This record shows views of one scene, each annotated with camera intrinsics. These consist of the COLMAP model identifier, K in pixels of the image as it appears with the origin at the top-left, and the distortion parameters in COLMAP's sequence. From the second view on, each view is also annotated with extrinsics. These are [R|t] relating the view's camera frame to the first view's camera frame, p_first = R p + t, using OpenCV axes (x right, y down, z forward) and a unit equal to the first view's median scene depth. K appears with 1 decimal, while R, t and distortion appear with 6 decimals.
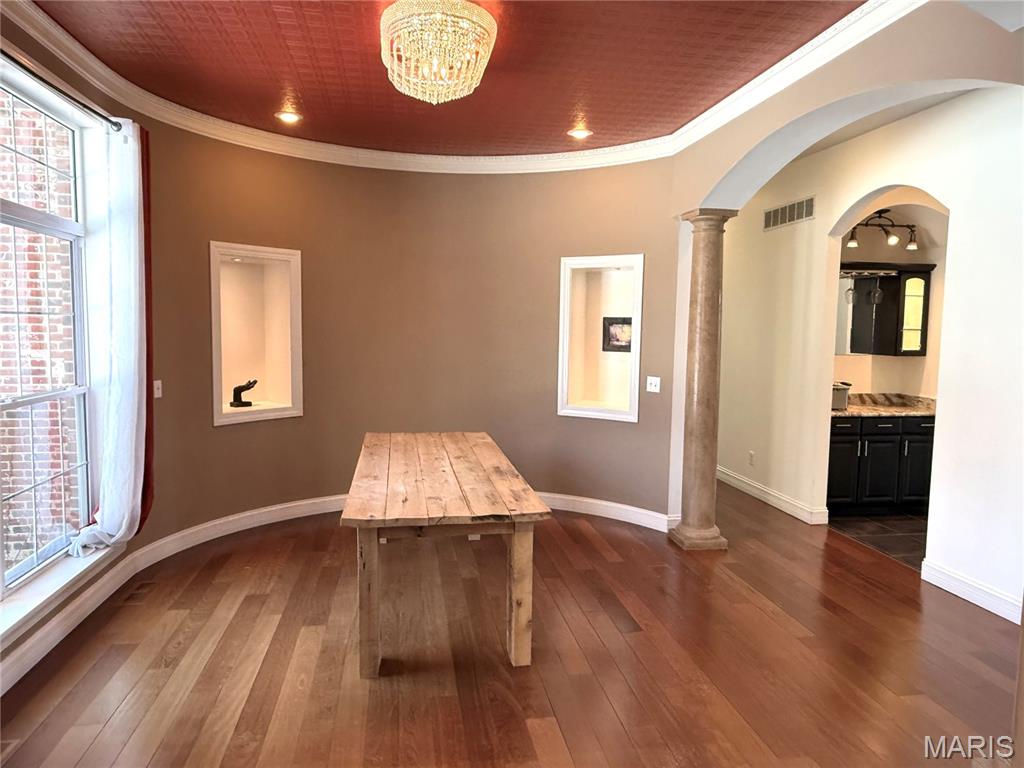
lens RADIAL K [[695.5, 0, 511.8], [0, 695.5, 383.1], [0, 0, 1]] dist [0.001541, 0.000186]
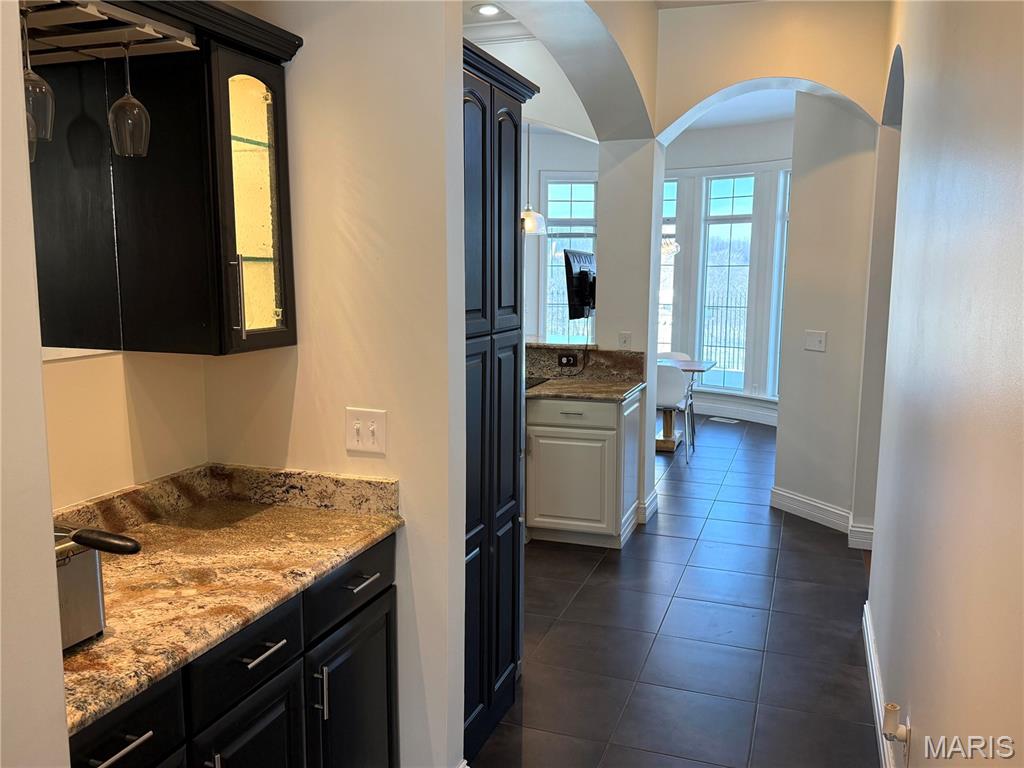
lens RADIAL K [[831.9, 0, 513.3], [0, 831.9, 385.7], [0, 0, 1]] dist [0.004186, 0.002215]
pose [[0.474683, -0.145852, 0.867988, 0.315448], [0.079185, 0.989252, 0.122924, -0.058554], [-0.876588, 0.010382, 0.481130, 0.735666]]
